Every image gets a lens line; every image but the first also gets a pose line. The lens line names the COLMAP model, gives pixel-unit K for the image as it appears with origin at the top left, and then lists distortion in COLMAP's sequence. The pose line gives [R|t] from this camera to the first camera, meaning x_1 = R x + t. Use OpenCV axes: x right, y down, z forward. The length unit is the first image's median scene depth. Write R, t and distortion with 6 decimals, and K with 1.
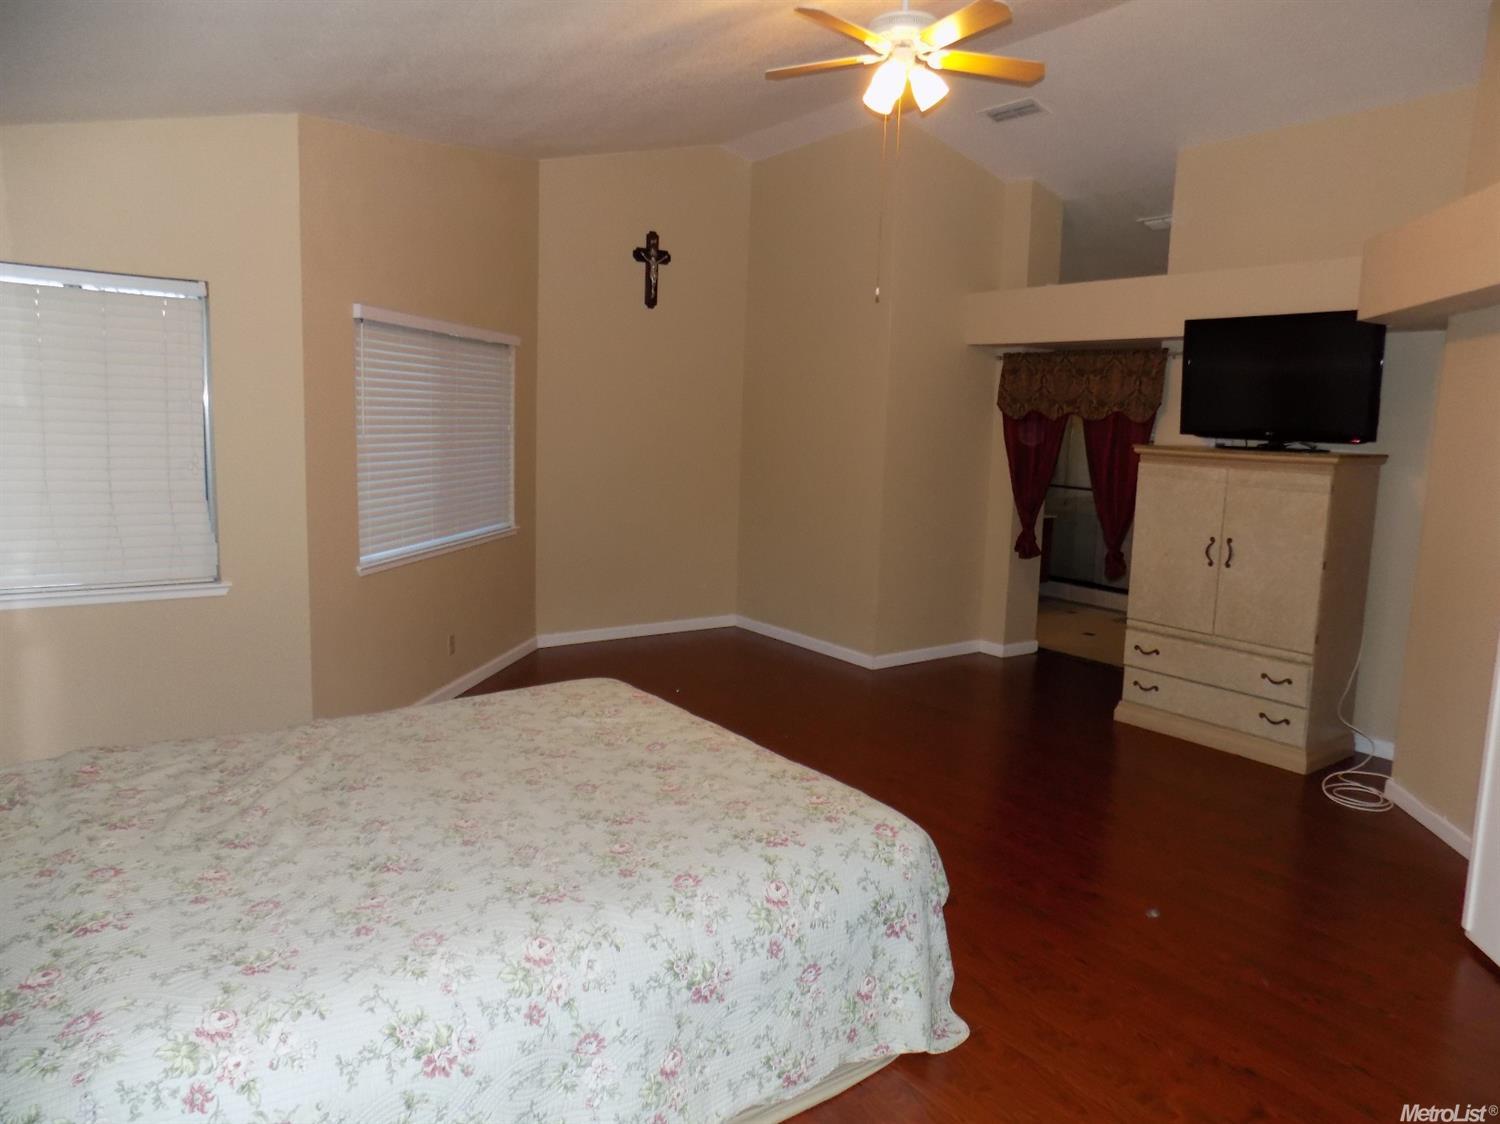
lens RADIAL K [[1014.6, 0, 763.8], [0, 1014.6, 547.3], [0, 0, 1]] dist [-0.069674, 0.071237]
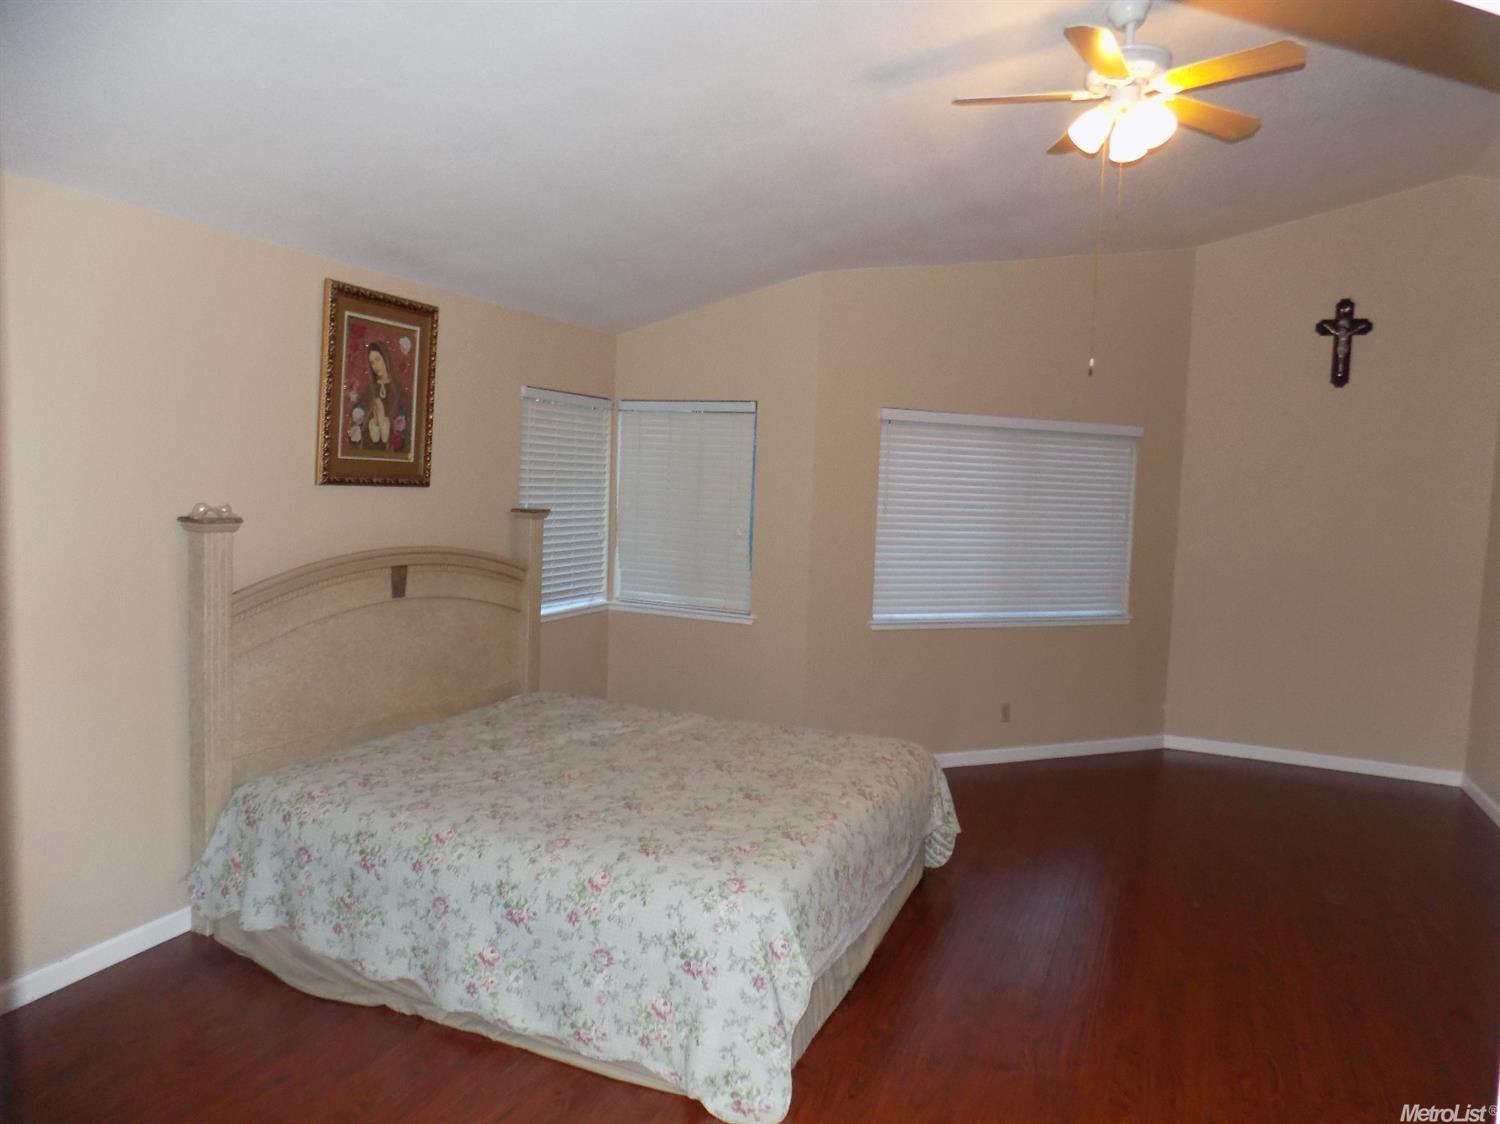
lens RADIAL K [[1014.6, 0, 763.8], [0, 1014.6, 547.3], [0, 0, 1]] dist [-0.069674, 0.071237]
pose [[0.511837, 0.055105, -0.857313, 0.687963], [-0.134440, 0.990783, -0.016580, -0.038331], [0.848498, 0.123743, 0.514528, 0.295542]]
